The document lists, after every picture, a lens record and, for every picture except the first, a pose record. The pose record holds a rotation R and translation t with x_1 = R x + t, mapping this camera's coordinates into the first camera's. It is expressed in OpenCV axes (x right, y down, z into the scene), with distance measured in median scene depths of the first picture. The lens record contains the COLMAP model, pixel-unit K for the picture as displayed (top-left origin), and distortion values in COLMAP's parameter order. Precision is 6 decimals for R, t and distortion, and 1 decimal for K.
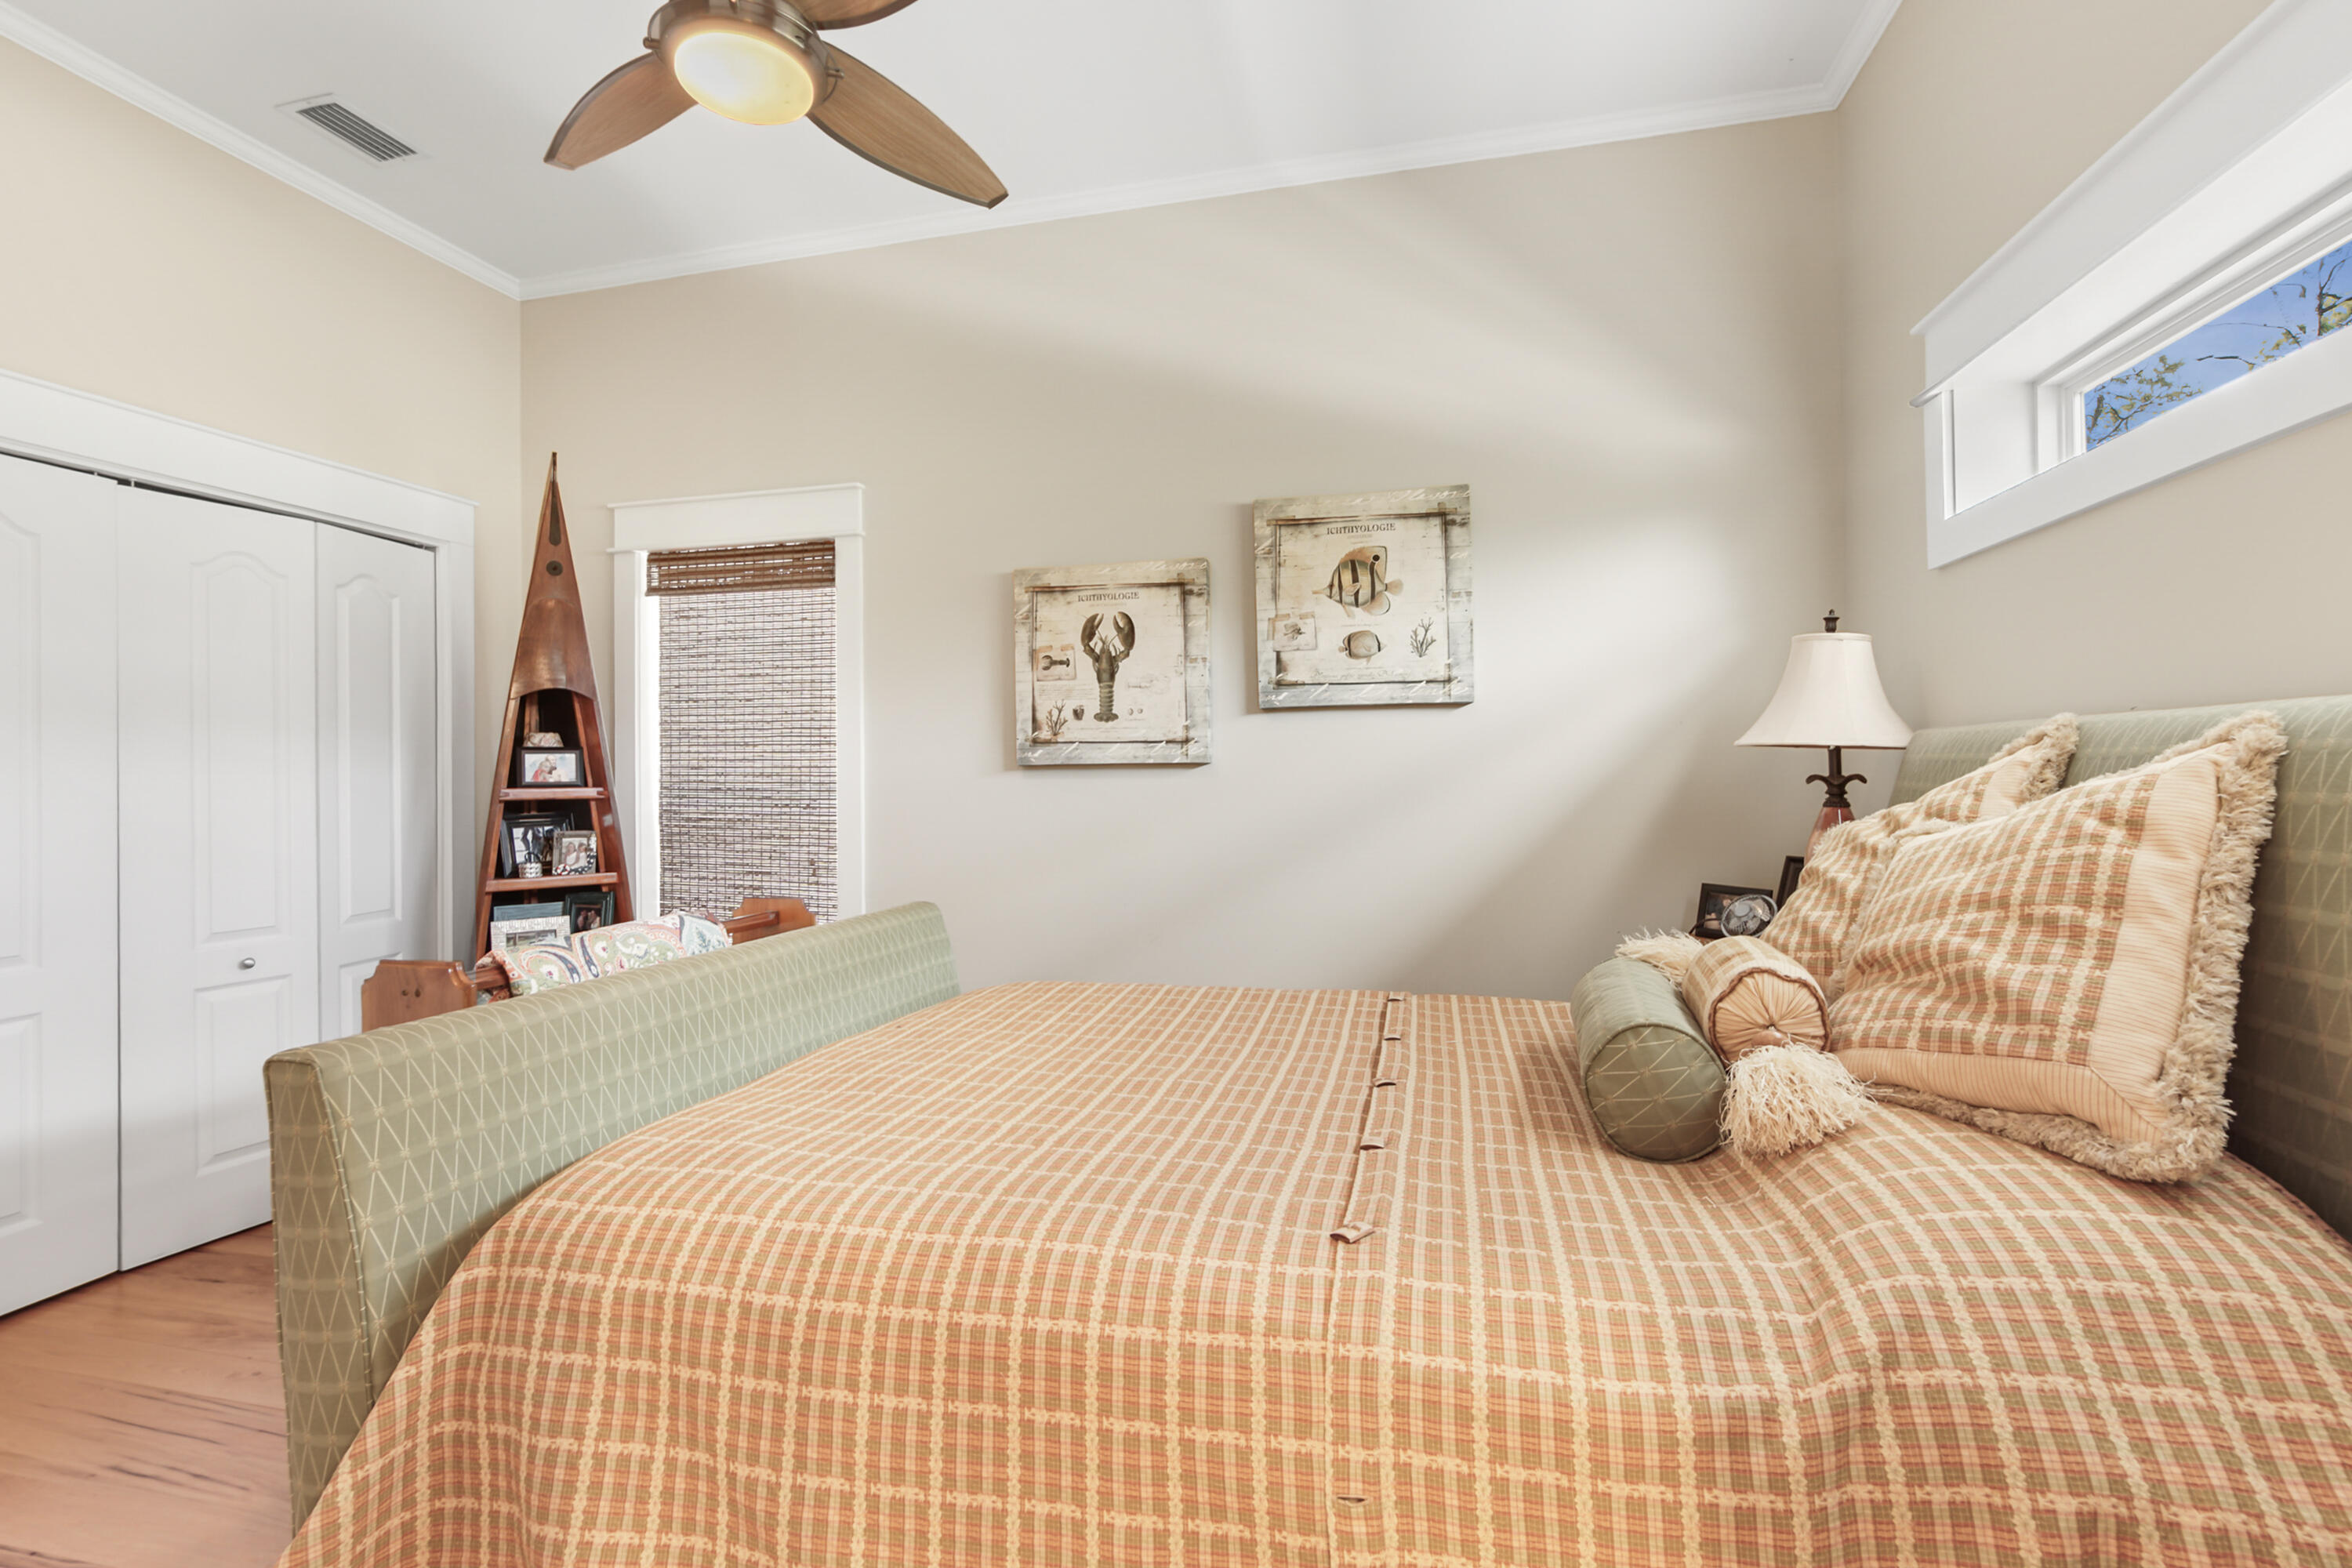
lens RADIAL K [[1072.9, 0, 1167.8], [0, 1072.9, 774.1], [0, 0, 1]] dist [-0.012517, 0.001233]
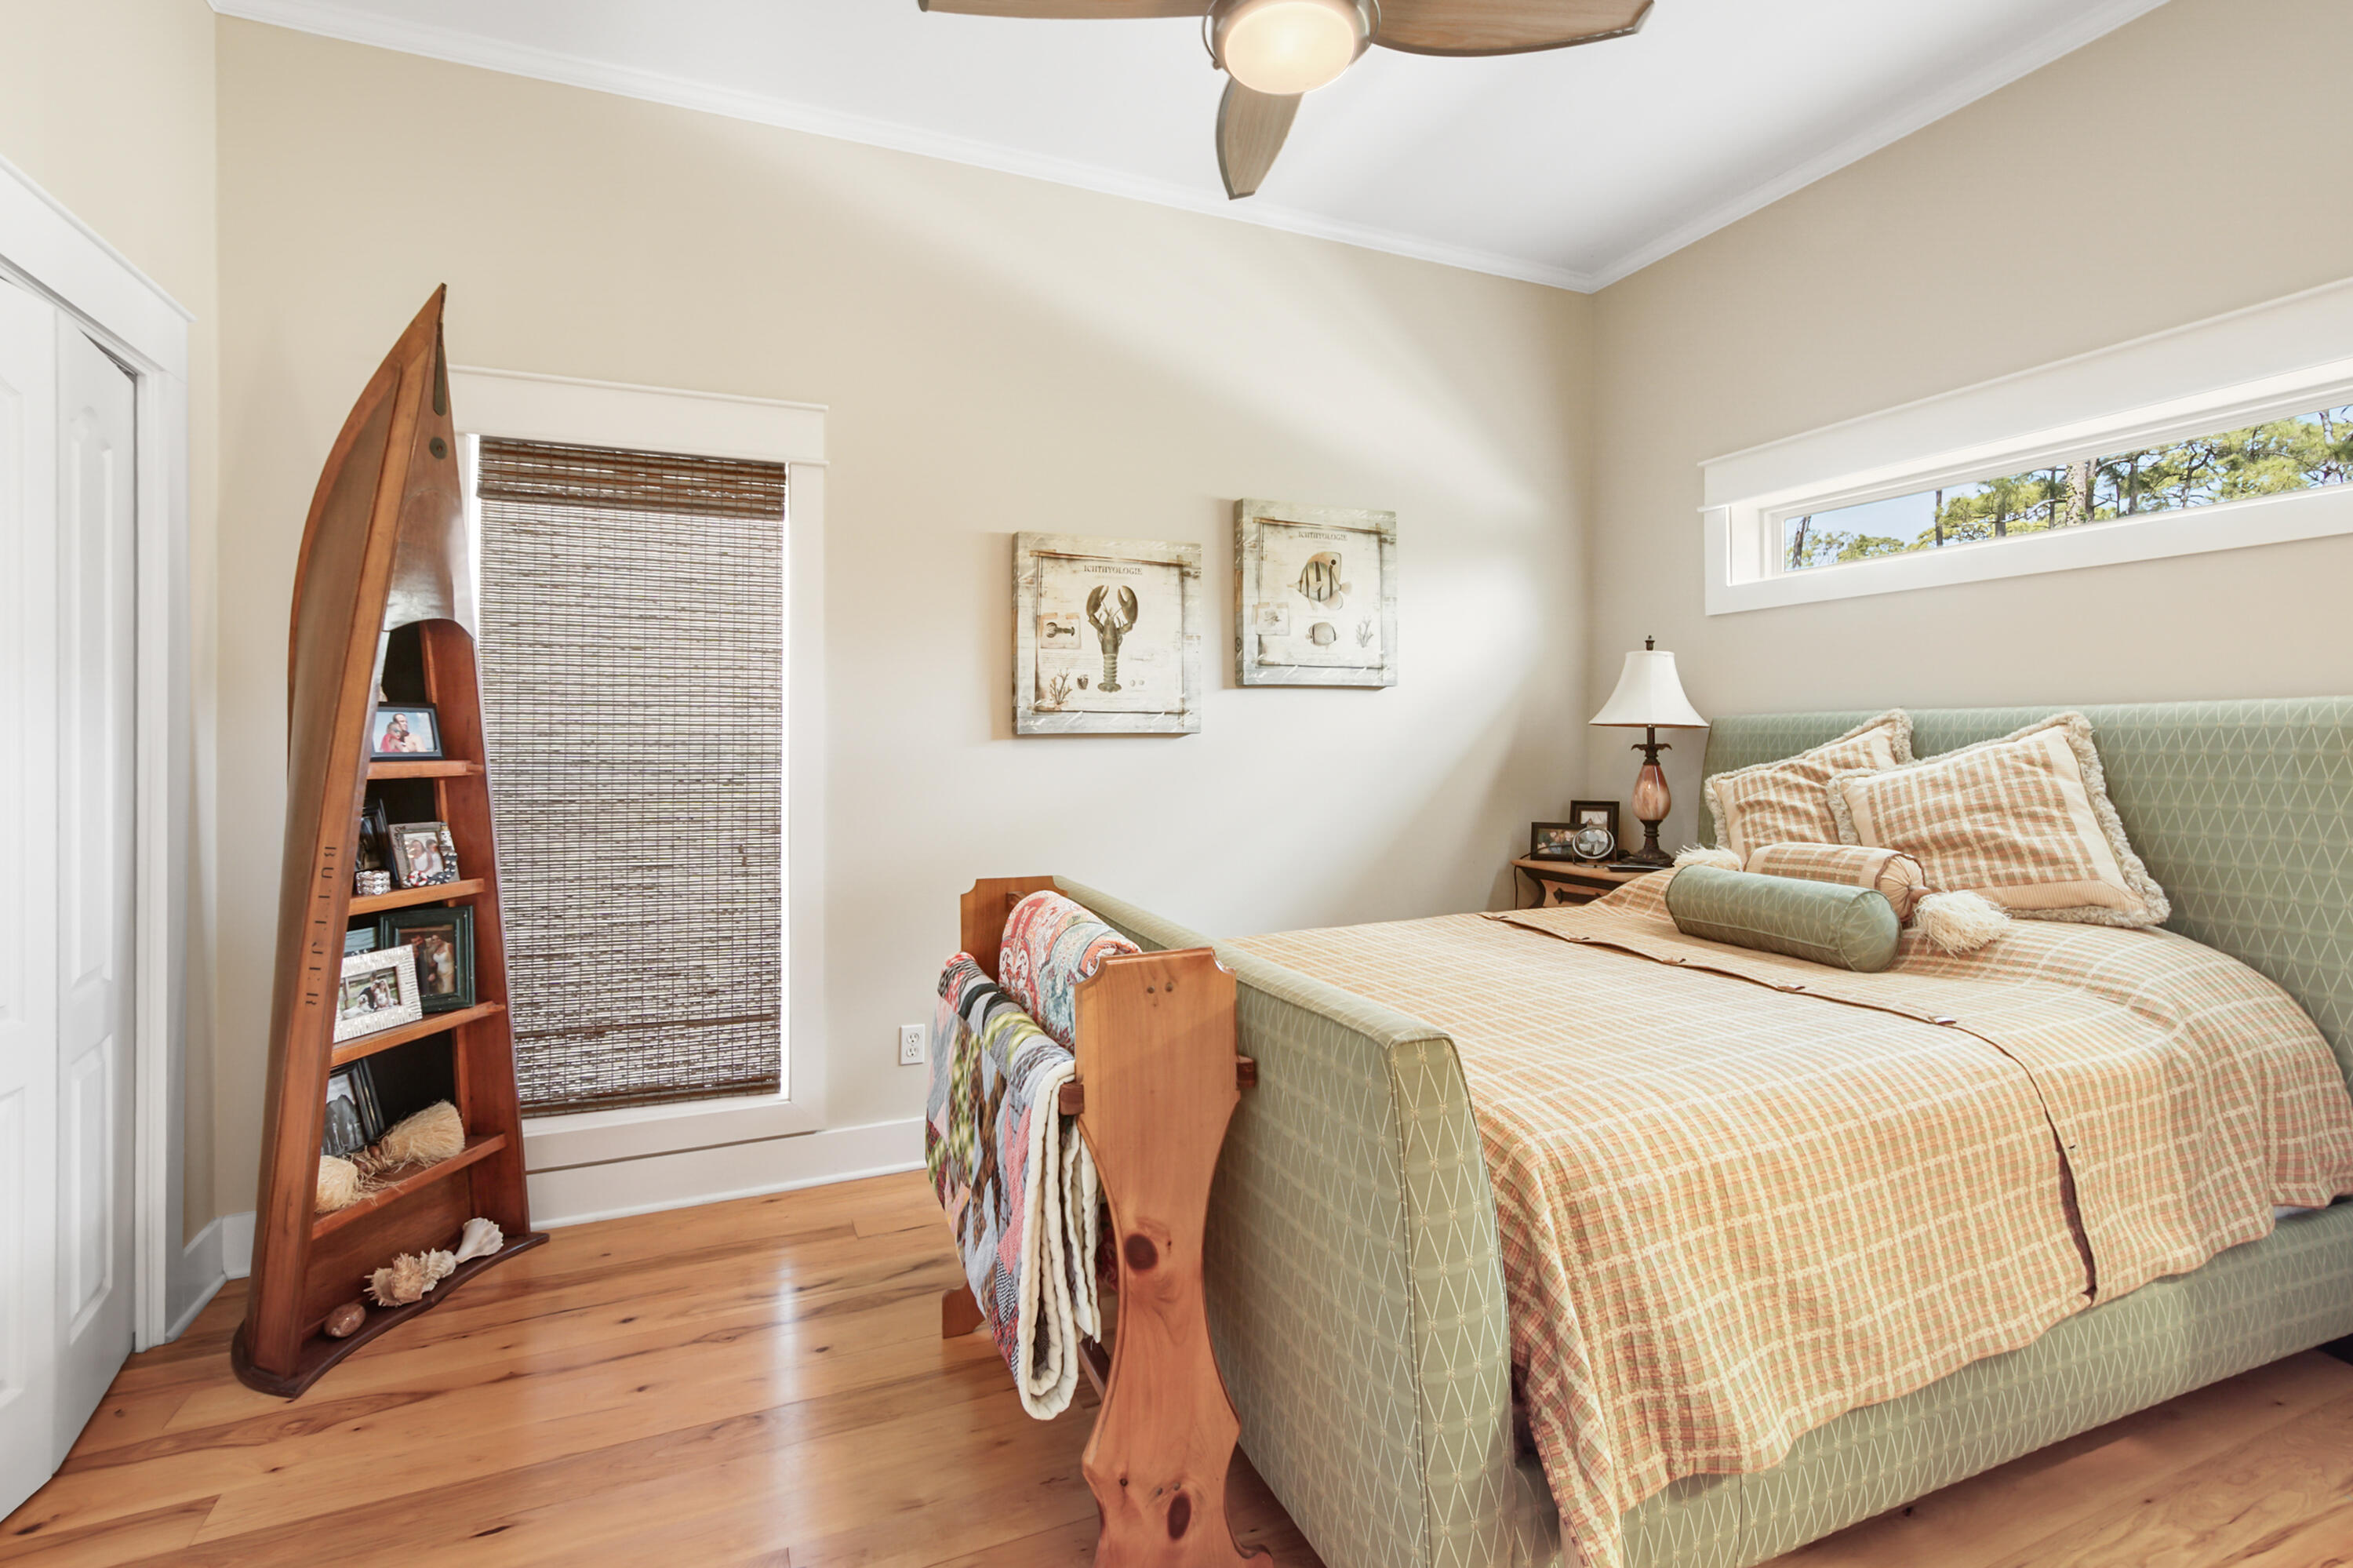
lens RADIAL K [[1071.0, 0, 1177.8], [0, 1071.0, 747.1], [0, 0, 1]] dist [-0.008932, 0.000177]
pose [[0.790783, 0.000162, 0.612097, -0.637224], [0.000759, 0.999999, -0.001245, 0.005154], [-0.612097, 0.001449, 0.790782, 0.156276]]
